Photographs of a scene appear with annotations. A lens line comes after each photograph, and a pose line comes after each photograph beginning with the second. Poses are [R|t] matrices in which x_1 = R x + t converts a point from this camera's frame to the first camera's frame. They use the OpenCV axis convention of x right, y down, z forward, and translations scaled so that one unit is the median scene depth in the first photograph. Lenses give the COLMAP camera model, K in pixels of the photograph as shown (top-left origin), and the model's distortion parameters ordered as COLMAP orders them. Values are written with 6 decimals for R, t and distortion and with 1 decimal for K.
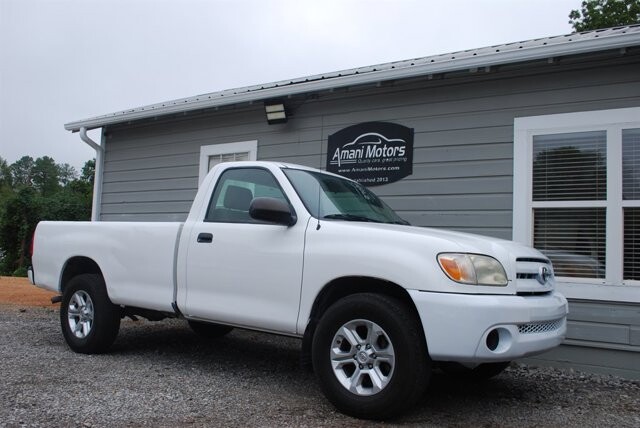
lens RADIAL K [[563.9, 0, 317.5], [0, 563.9, 219.5], [0, 0, 1]] dist [-0.073559, 0.006123]
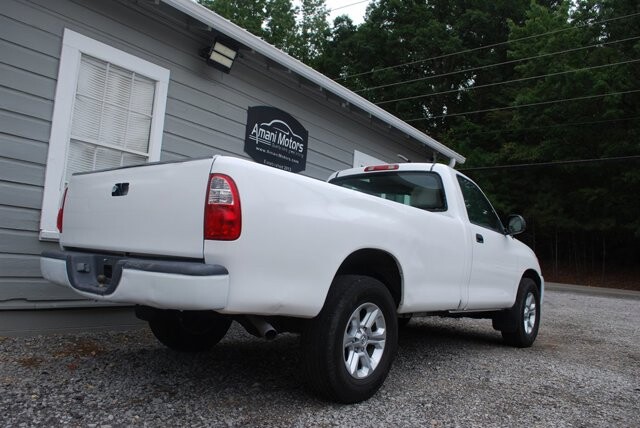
lens RADIAL K [[505.0, 0, 317.1], [0, 505.0, 219.9], [0, 0, 1]] dist [-0.085853, 0.012632]
pose [[0.055738, 0.042607, 0.997536, -0.862640], [-0.138237, 0.989796, -0.034552, 0.053339], [-0.988830, -0.135970, 0.061059, 0.889195]]
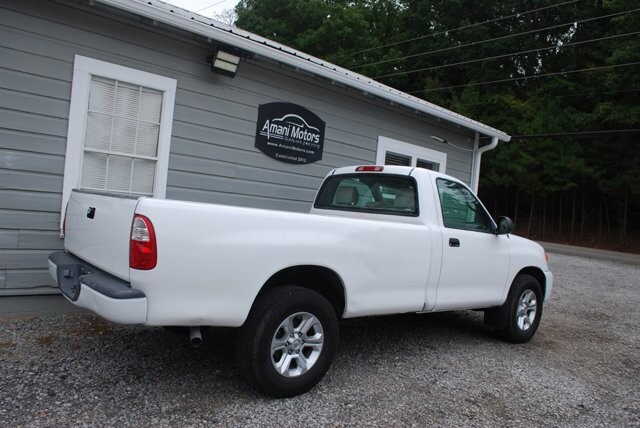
lens RADIAL K [[505.0, 0, 317.0], [0, 505.0, 220.5], [0, 0, 1]] dist [-0.085853, 0.012632]
pose [[0.235844, -0.043435, 0.970820, -0.896717], [-0.151170, 0.985200, 0.080802, -0.037739], [-0.959961, -0.165815, 0.225787, 0.733315]]
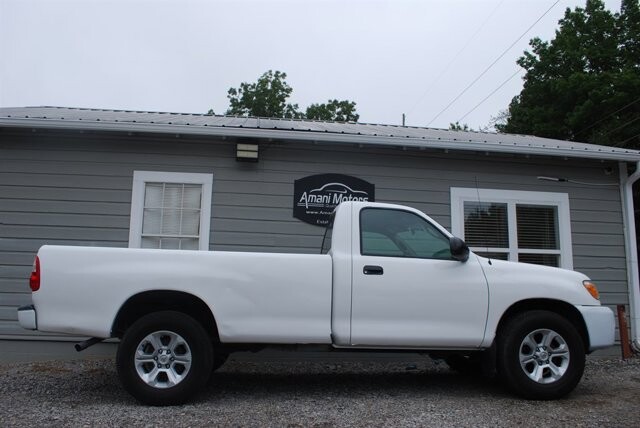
lens RADIAL K [[505.0, 0, 318.3], [0, 505.0, 218.7], [0, 0, 1]] dist [-0.085853, 0.012632]
pose [[0.761146, 0.076074, 0.644104, -0.643091], [-0.028313, 0.996048, -0.084183, 0.012847], [-0.647962, 0.045839, 0.760292, 0.225901]]
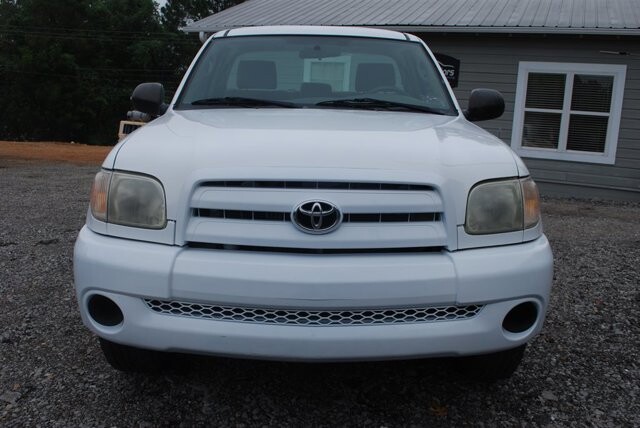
lens RADIAL K [[563.9, 0, 325.8], [0, 563.9, 215.1], [0, 0, 1]] dist [-0.073559, 0.006123]
pose [[0.979123, -0.012336, 0.202895, -0.589658], [-0.035101, 0.972902, 0.228540, -0.075275], [-0.200216, -0.230890, 0.952157, -0.670934]]
